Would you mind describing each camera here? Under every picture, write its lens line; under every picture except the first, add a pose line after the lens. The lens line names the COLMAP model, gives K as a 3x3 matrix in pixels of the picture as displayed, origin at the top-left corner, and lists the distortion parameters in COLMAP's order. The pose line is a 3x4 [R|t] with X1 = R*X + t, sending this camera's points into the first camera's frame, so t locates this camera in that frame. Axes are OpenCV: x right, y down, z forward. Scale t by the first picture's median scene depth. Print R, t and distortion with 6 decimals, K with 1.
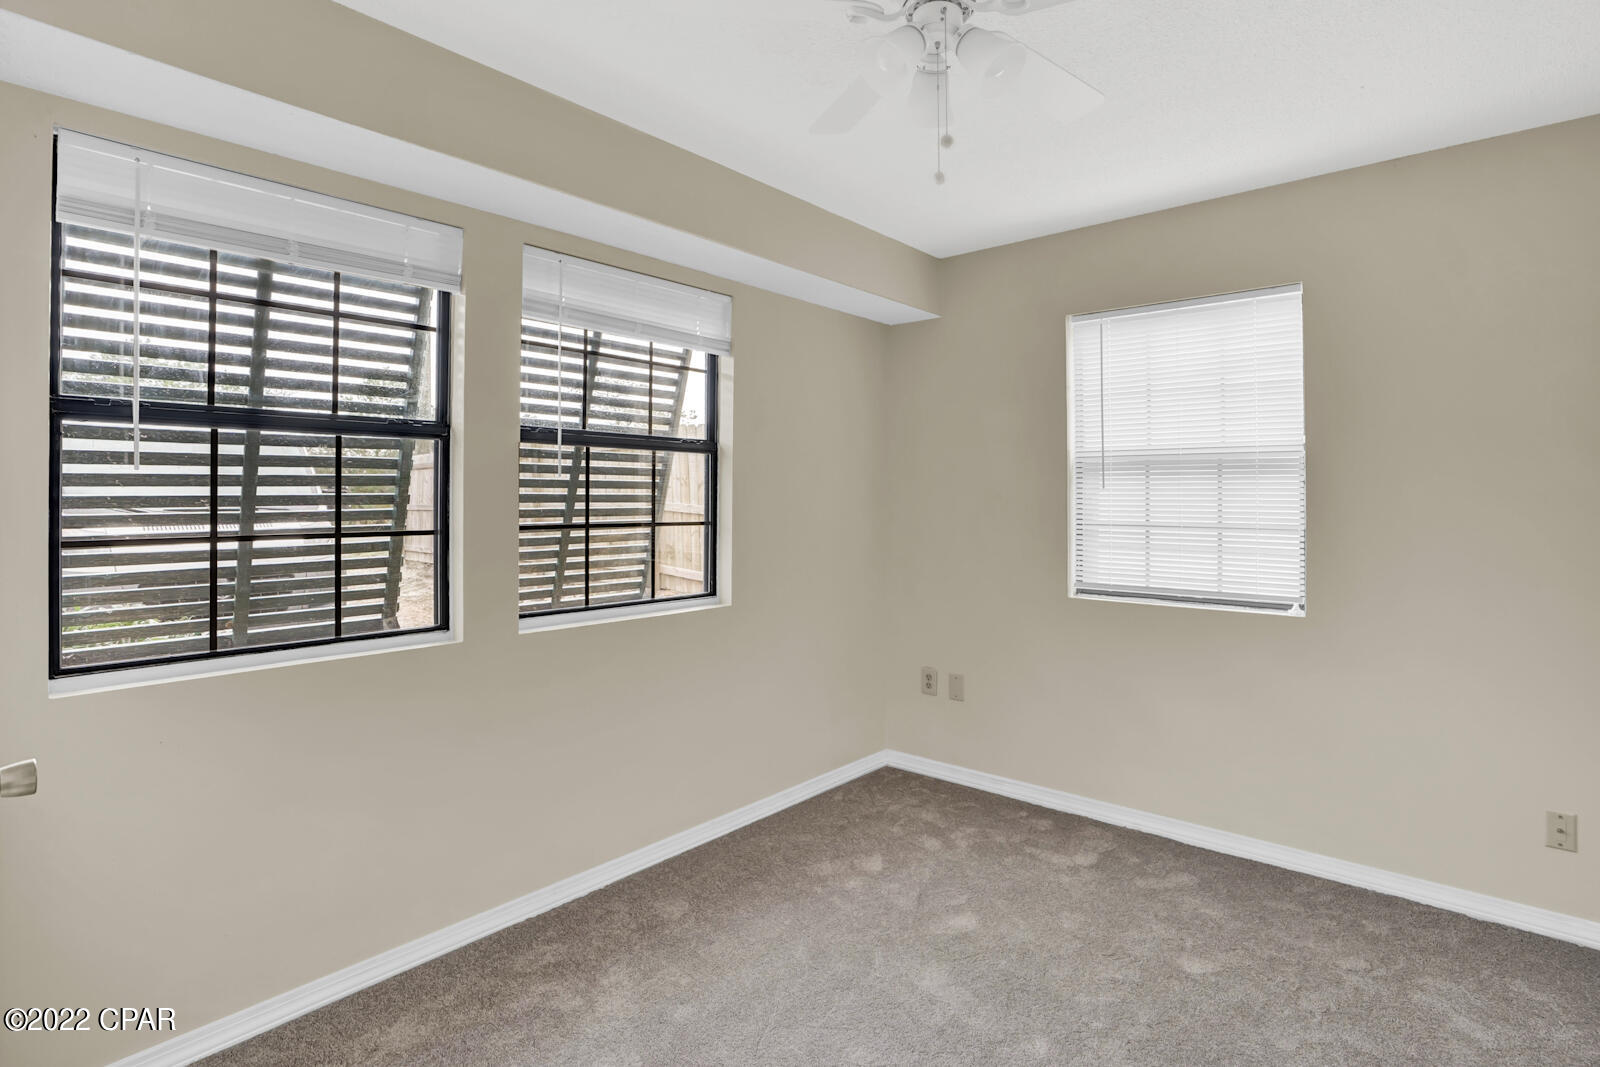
lens RADIAL K [[775.3, 0, 802.9], [0, 775.3, 507.9], [0, 0, 1]] dist [-0.059793, 0.022244]
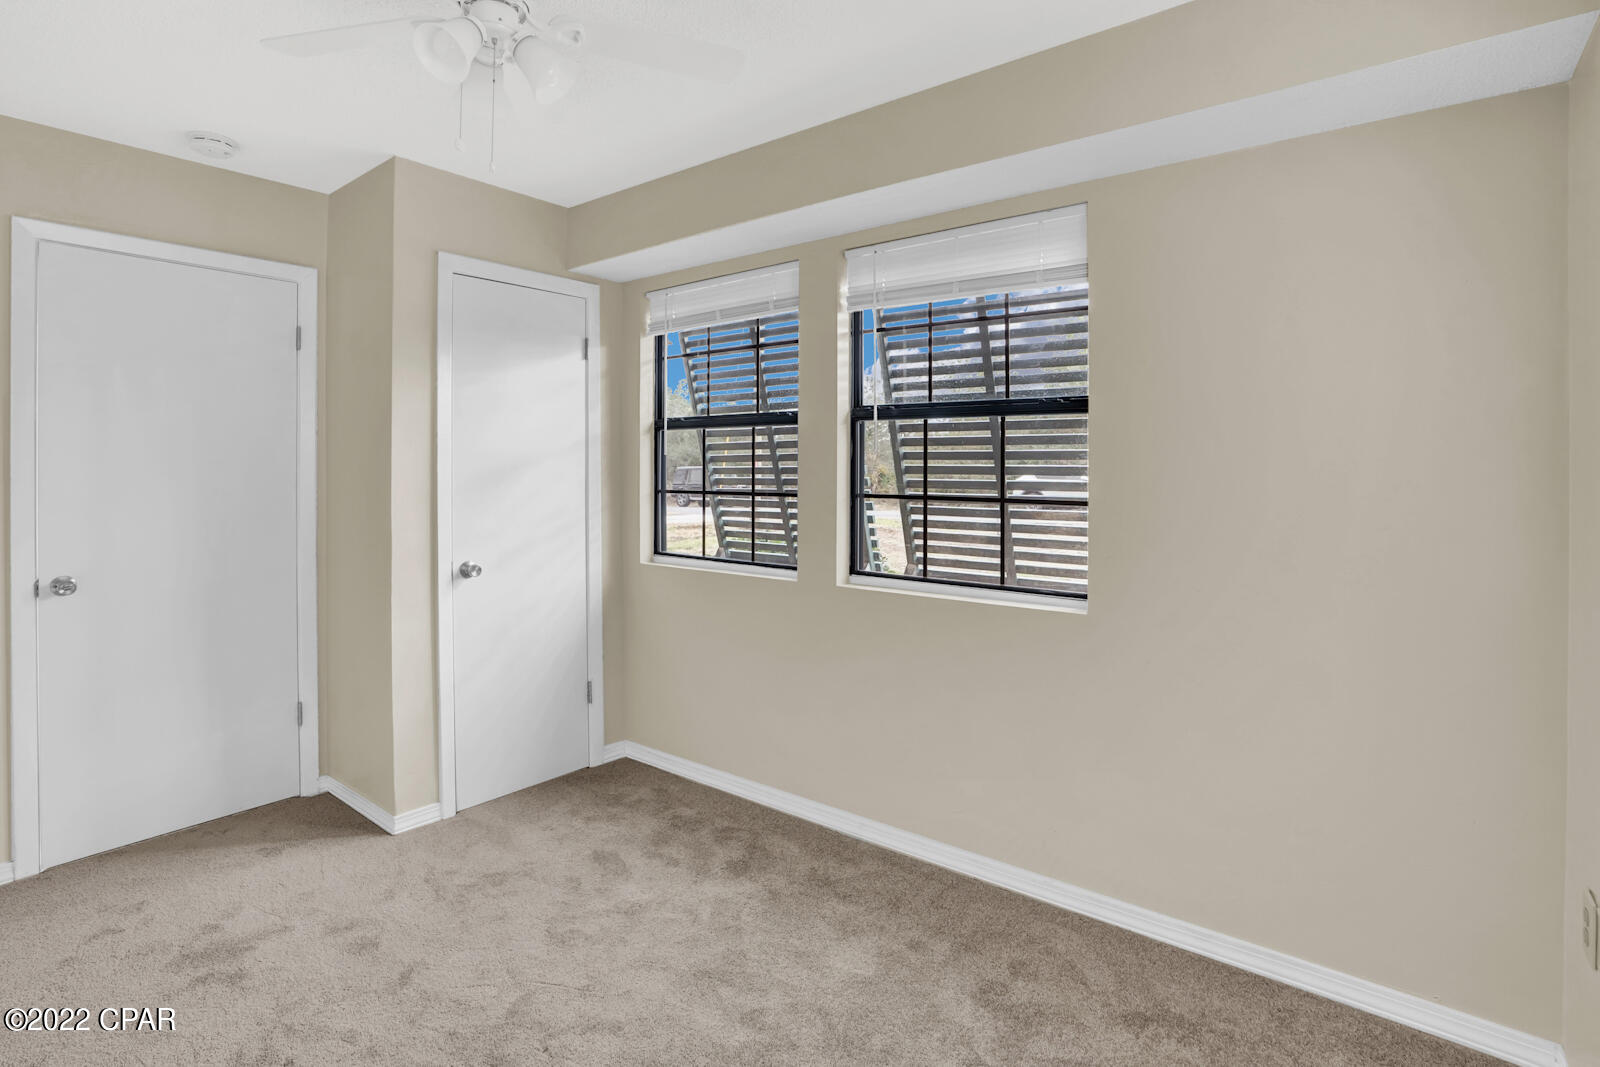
lens RADIAL K [[770.0, 0, 802.8], [0, 770.0, 469.9], [0, 0, 1]] dist [-0.070457, 0.023424]
pose [[0.085133, 0.000228, -0.996370, 0.773200], [-0.017823, 0.999840, -0.001294, -0.009611], [0.996210, 0.017868, 0.085124, 0.829105]]
